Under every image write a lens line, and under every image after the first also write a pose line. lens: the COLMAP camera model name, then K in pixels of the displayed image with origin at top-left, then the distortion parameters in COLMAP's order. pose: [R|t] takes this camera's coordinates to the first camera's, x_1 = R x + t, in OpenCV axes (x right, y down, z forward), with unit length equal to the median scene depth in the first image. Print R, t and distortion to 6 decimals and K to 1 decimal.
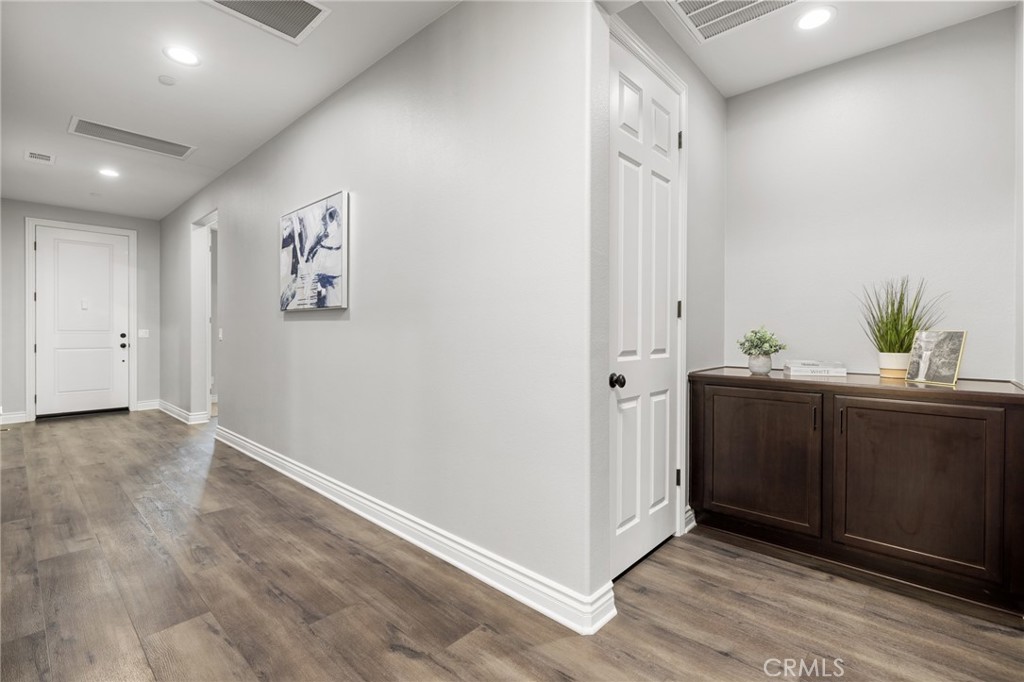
lens RADIAL K [[462.4, 0, 511.7], [0, 462.4, 332.8], [0, 0, 1]] dist [-0.002367, 0.000186]
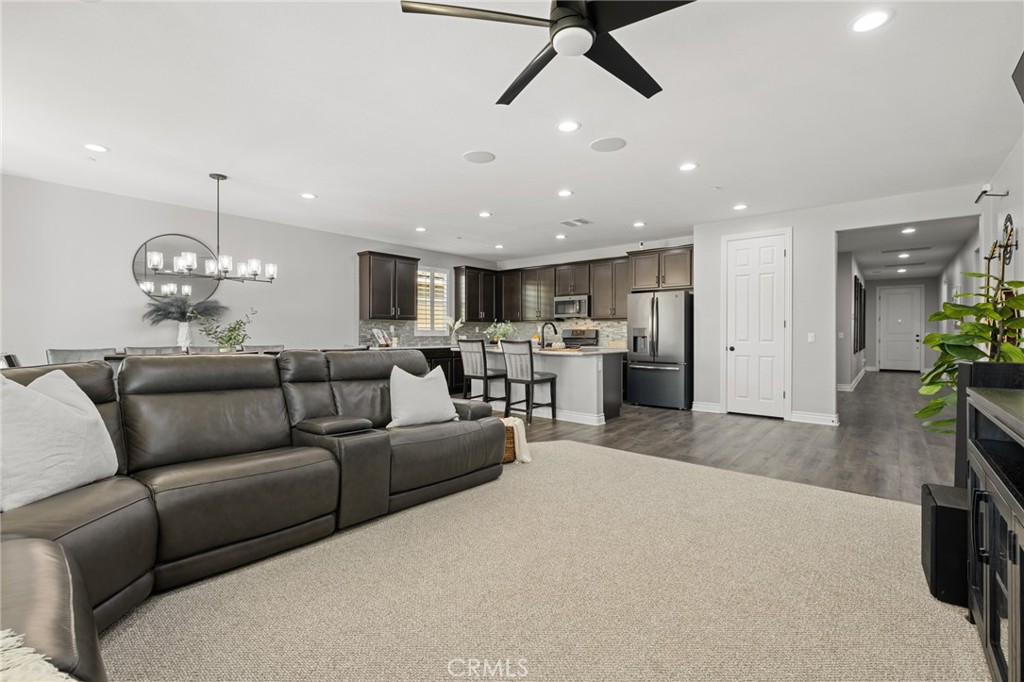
lens RADIAL K [[462.4, 0, 502.0], [0, 462.4, 337.4], [0, 0, 1]] dist [-0.002367, 0.000186]
pose [[0.033093, 0.005227, -0.999439, 3.491371], [-0.004197, 0.999978, 0.005091, 0.030062], [0.999443, 0.004026, 0.033114, -2.792083]]
